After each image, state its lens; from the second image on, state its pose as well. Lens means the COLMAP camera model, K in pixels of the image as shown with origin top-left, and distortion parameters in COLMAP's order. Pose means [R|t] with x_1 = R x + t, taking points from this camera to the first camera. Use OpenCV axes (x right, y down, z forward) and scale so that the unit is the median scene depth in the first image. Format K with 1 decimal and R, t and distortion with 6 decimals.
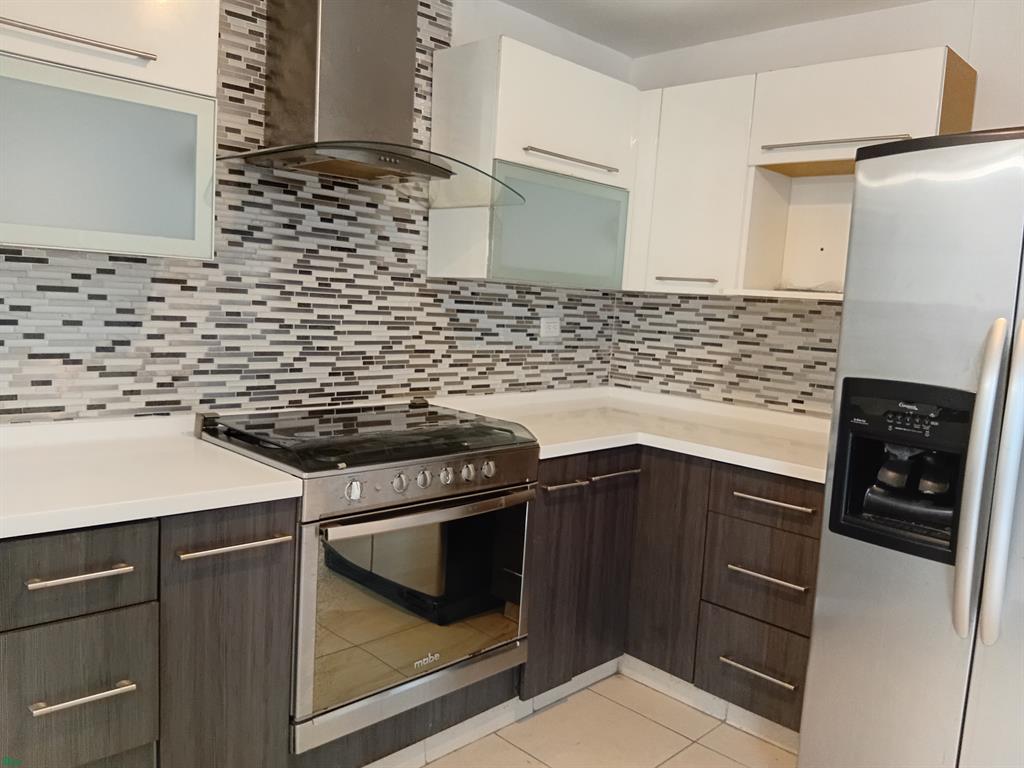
lens RADIAL K [[791.5, 0, 512.9], [0, 791.5, 386.8], [0, 0, 1]] dist [0.072535, -0.150339]
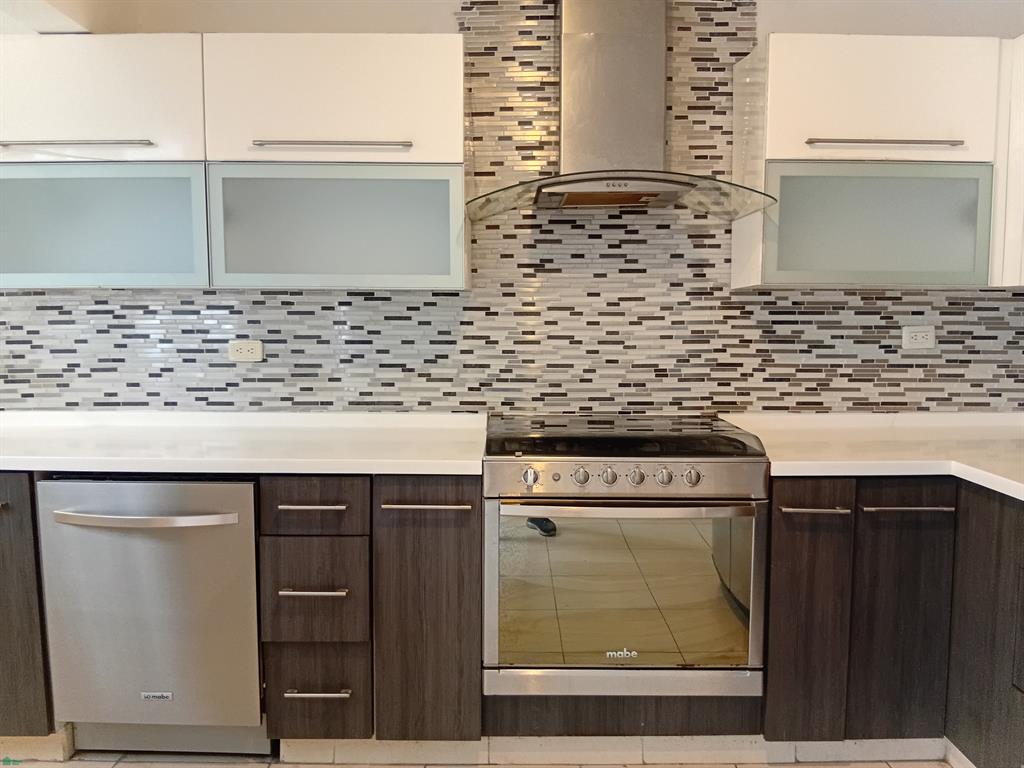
lens RADIAL K [[791.5, 0, 506.3], [0, 791.5, 384.7], [0, 0, 1]] dist [0.072535, -0.150339]
pose [[0.701936, 0.003084, -0.712233, 0.460233], [-0.039910, 0.998590, -0.035009, 0.029745], [0.711121, 0.052999, 0.701069, 0.125556]]
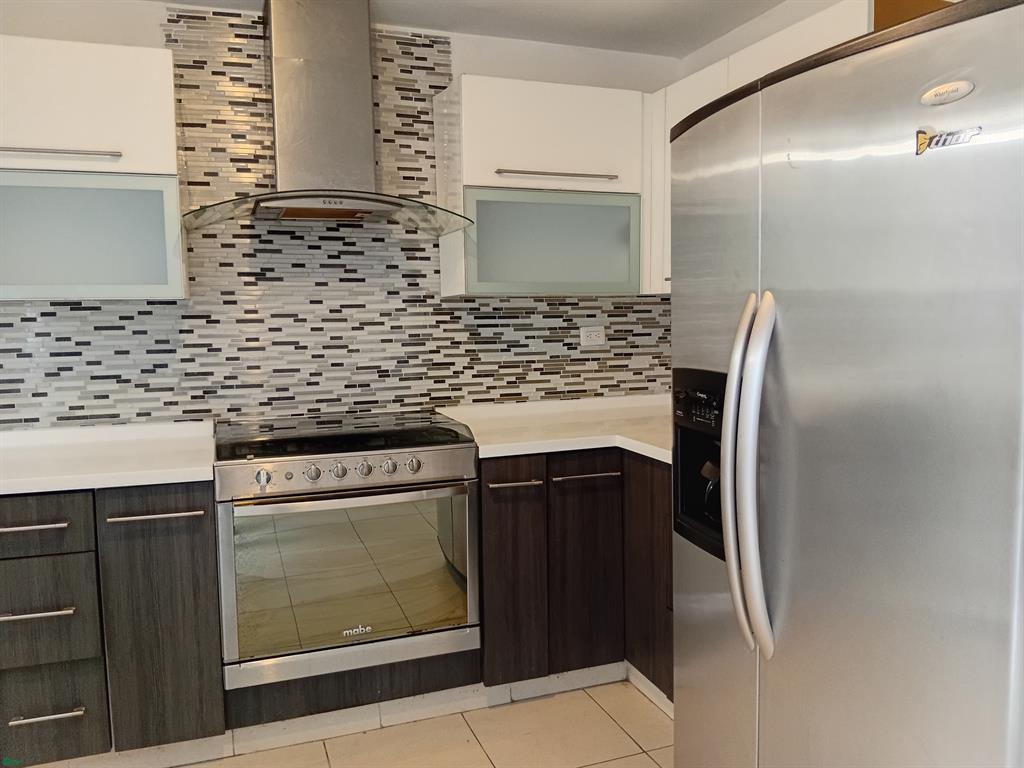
lens RADIAL K [[791.5, 0, 515.5], [0, 791.5, 388.2], [0, 0, 1]] dist [0.072535, -0.150339]
pose [[0.904260, -0.031877, -0.425791, 0.521054], [0.019477, 0.999251, -0.033445, 0.032526], [0.426538, 0.021950, 0.904203, 0.046163]]
